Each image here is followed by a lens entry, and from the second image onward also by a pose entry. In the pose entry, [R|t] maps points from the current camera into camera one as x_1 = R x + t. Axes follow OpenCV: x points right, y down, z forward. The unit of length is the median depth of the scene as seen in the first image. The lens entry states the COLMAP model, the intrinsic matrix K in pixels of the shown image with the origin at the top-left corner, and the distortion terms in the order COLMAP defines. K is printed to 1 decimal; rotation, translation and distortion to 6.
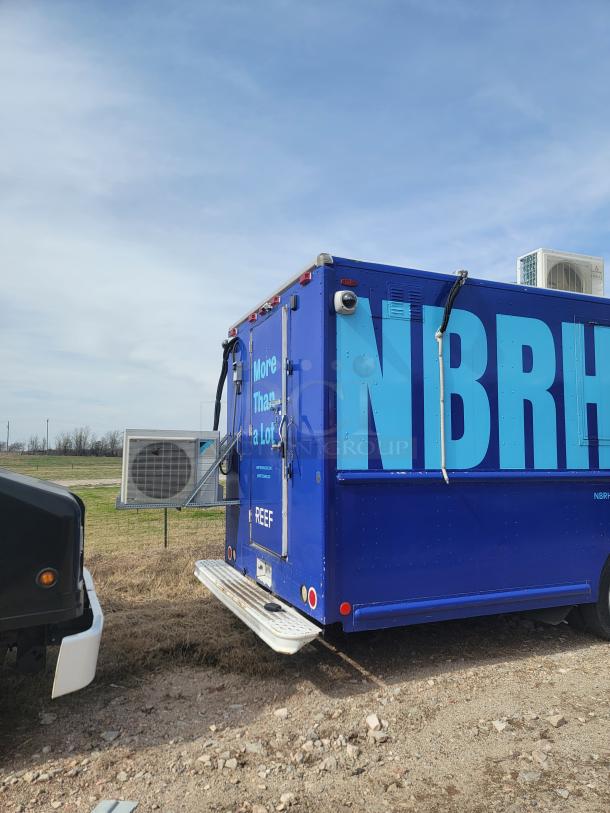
lens RADIAL K [[560.8, 0, 301.4], [0, 560.8, 414.0], [0, 0, 1]] dist [0.076181, -0.072055]
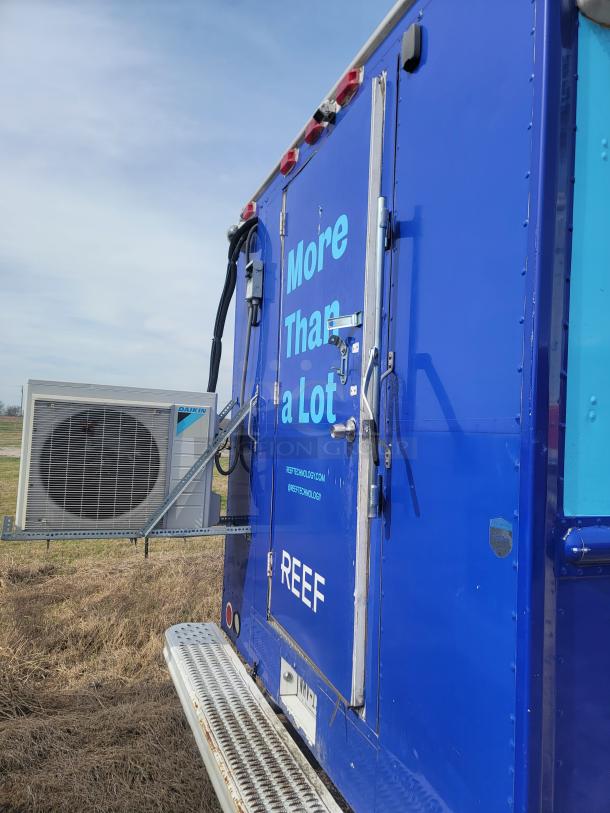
lens RADIAL K [[568.1, 0, 296.5], [0, 568.1, 421.5], [0, 0, 1]] dist [0.078562, -0.075213]
pose [[0.998688, 0.040765, -0.030979, -0.055812], [-0.039037, 0.997752, 0.054476, 0.025572], [0.033130, -0.053195, 0.998034, 0.492115]]
